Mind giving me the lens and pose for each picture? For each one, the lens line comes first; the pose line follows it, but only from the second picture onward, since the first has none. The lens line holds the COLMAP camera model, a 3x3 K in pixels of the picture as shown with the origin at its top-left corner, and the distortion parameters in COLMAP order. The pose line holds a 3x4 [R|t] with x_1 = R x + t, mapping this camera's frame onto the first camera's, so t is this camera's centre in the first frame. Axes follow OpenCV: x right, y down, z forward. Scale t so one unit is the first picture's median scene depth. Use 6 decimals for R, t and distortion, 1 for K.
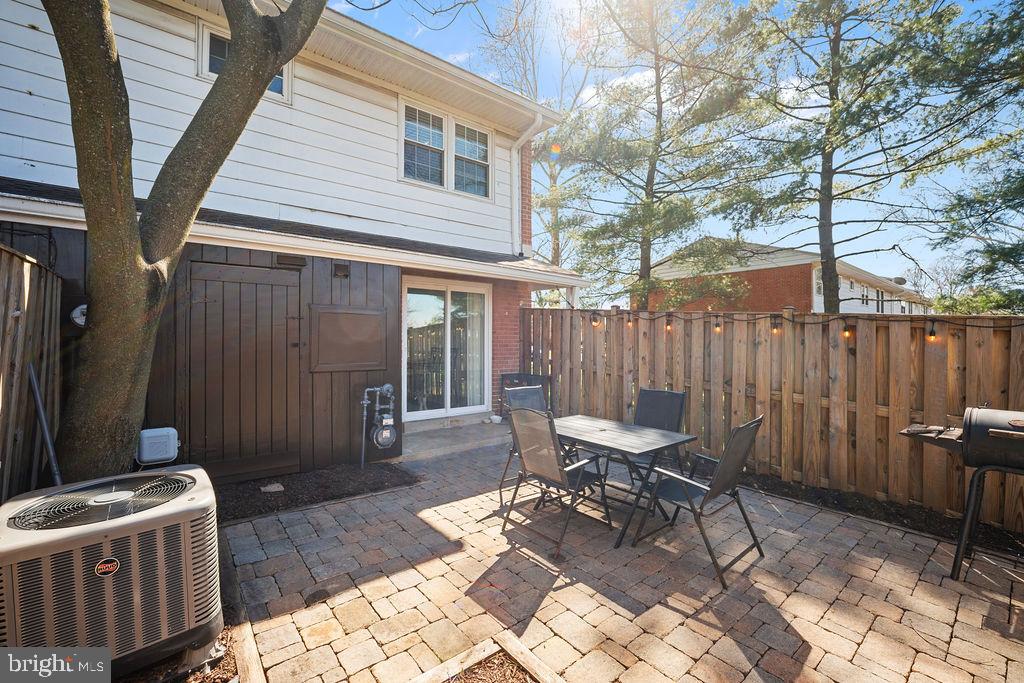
lens RADIAL K [[429.6, 0, 513.7], [0, 429.6, 338.4], [0, 0, 1]] dist [-0.039186, 0.013710]
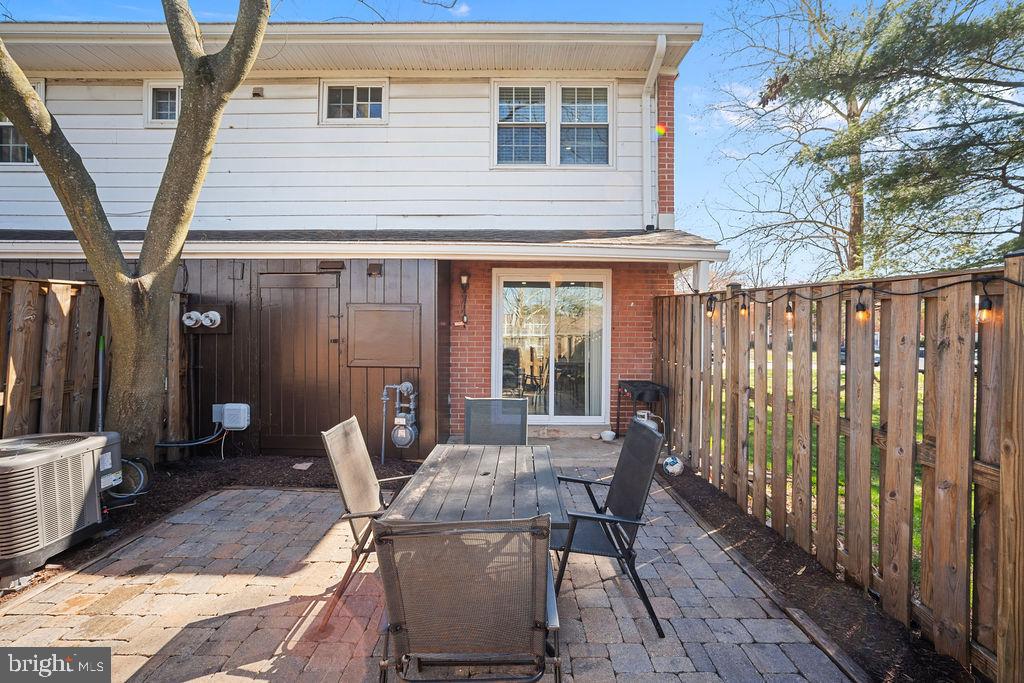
lens RADIAL K [[429.6, 0, 513.7], [0, 429.6, 338.4], [0, 0, 1]] dist [-0.039186, 0.013710]
pose [[0.776803, 0.003458, -0.629734, 0.368818], [-0.001565, 0.999992, 0.003560, 0.002765], [0.629741, -0.001780, 0.776803, 0.292750]]
